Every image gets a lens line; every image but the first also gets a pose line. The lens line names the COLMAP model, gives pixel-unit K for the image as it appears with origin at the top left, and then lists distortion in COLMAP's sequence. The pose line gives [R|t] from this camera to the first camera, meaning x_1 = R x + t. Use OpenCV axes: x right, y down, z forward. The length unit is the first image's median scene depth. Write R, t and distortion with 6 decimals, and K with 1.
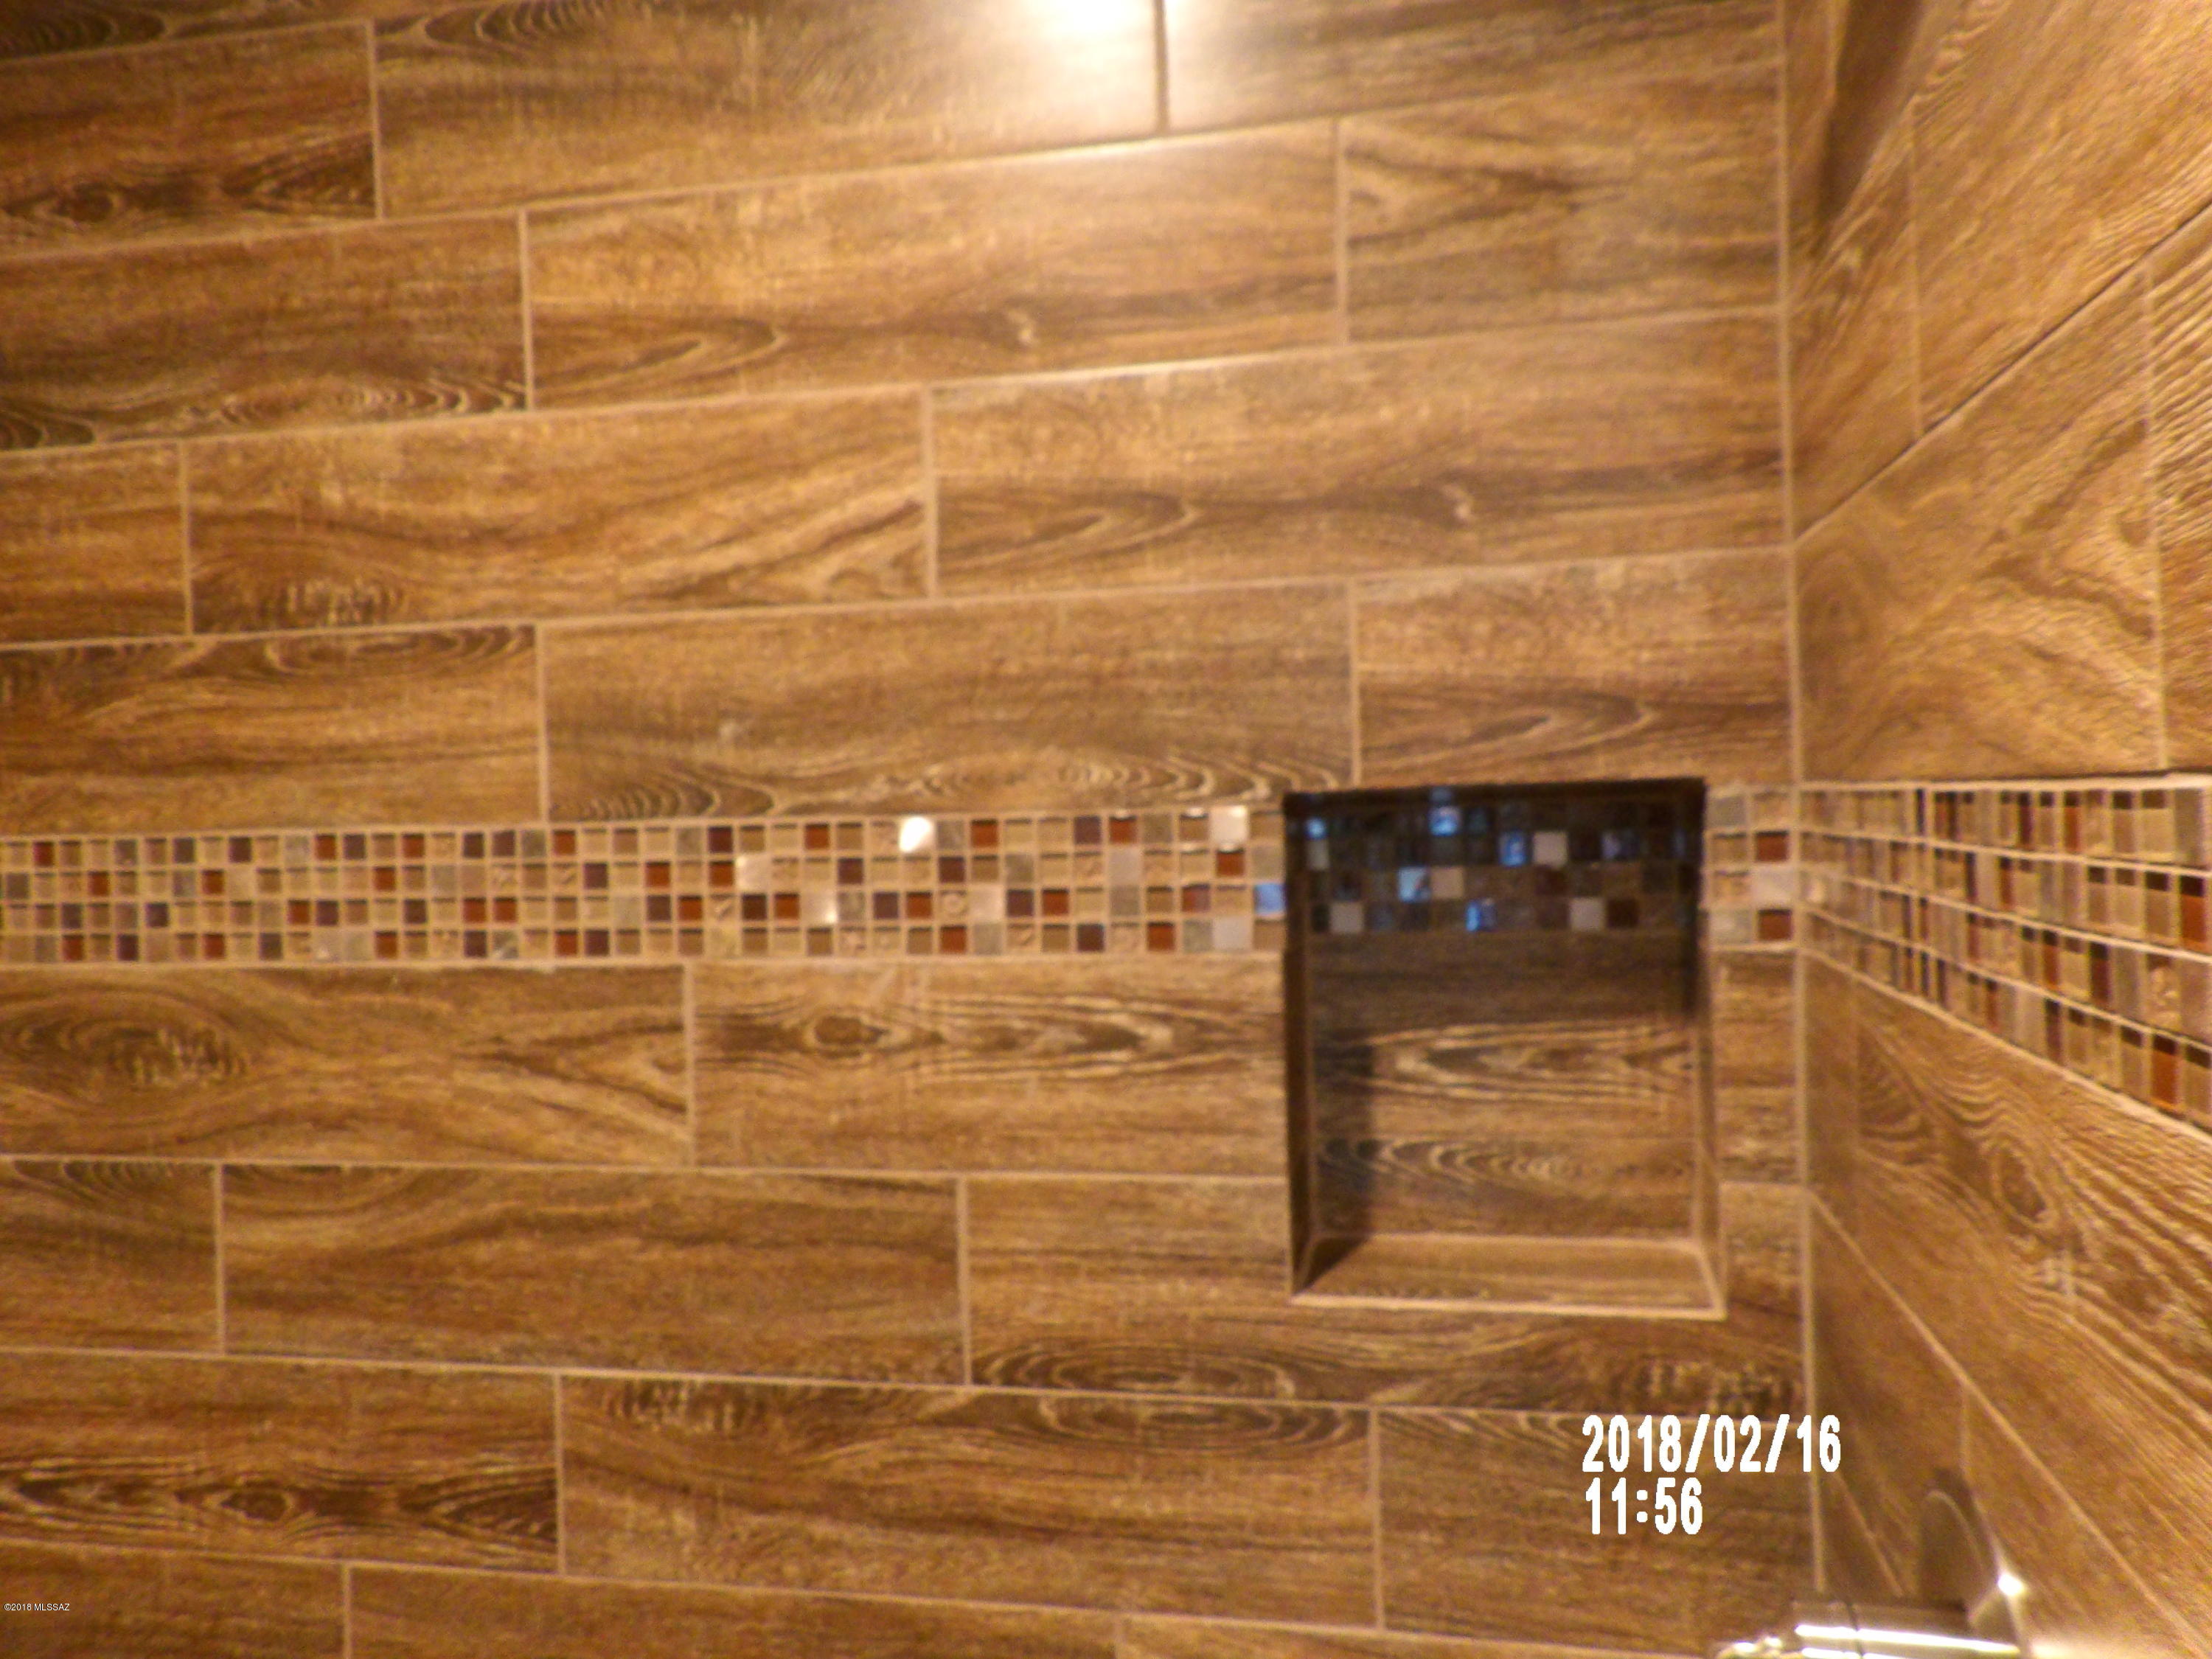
lens RADIAL K [[1724.8, 0, 1101.5], [0, 1724.8, 836.1], [0, 0, 1]] dist [0.008794, 0.036813]
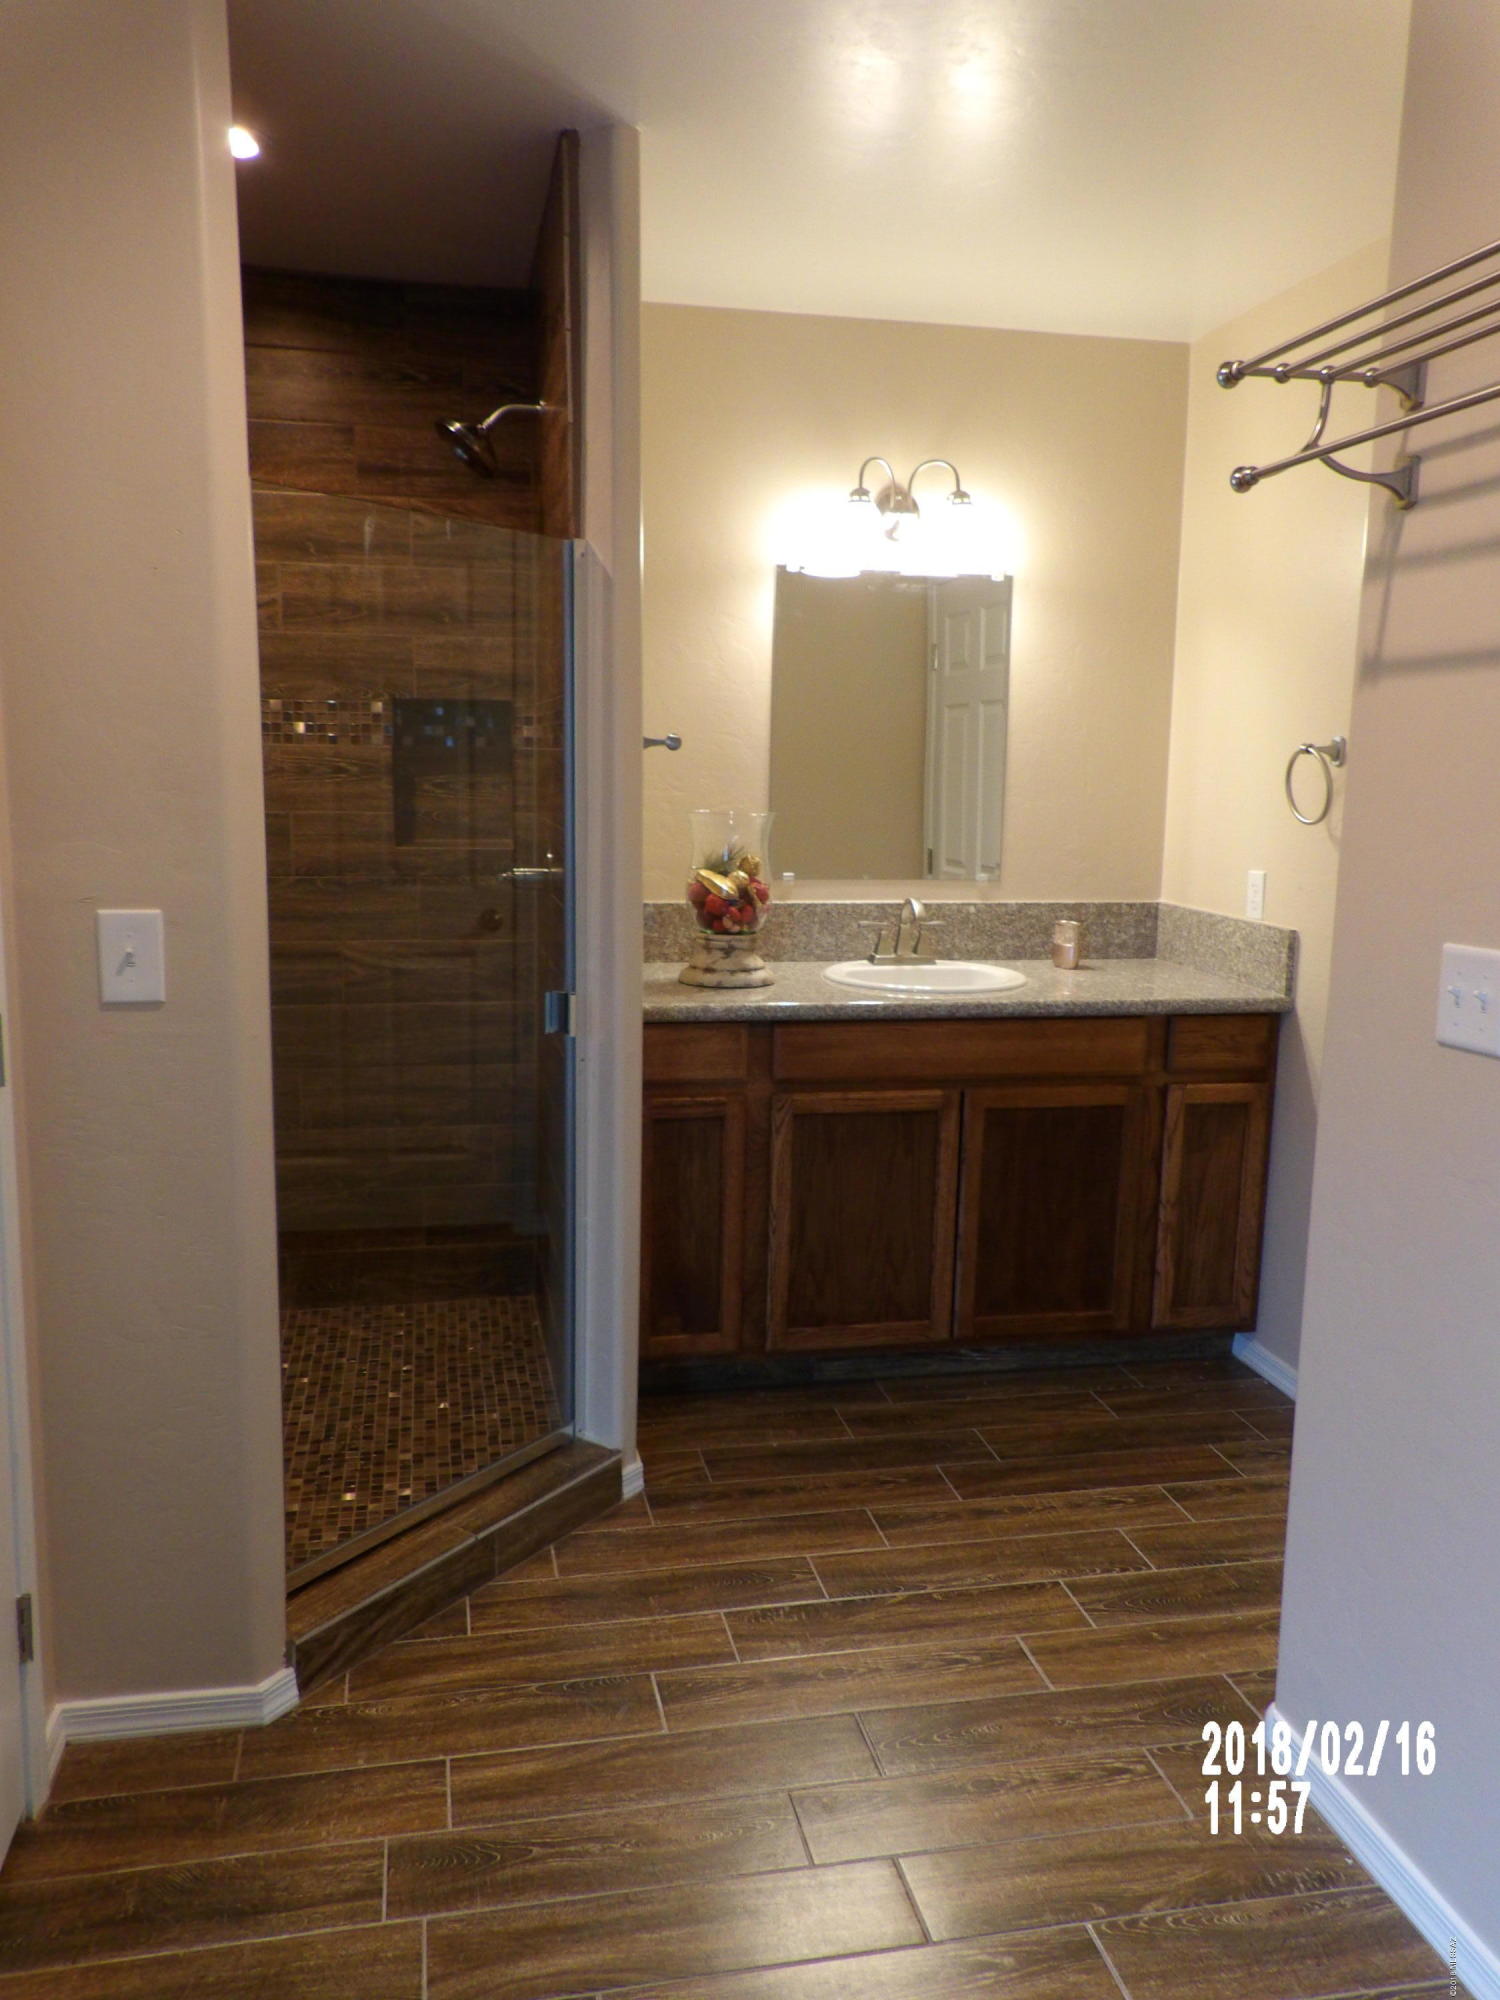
lens RADIAL K [[1559.5, 0, 754.8], [0, 1559.5, 1008.1], [0, 0, 1]] dist [0.008794, 0.036813]
pose [[0.912453, -0.019867, 0.408700, -0.509118], [-0.036182, 0.990990, 0.128953, 0.155718], [-0.407580, -0.132451, 0.903513, -2.136343]]
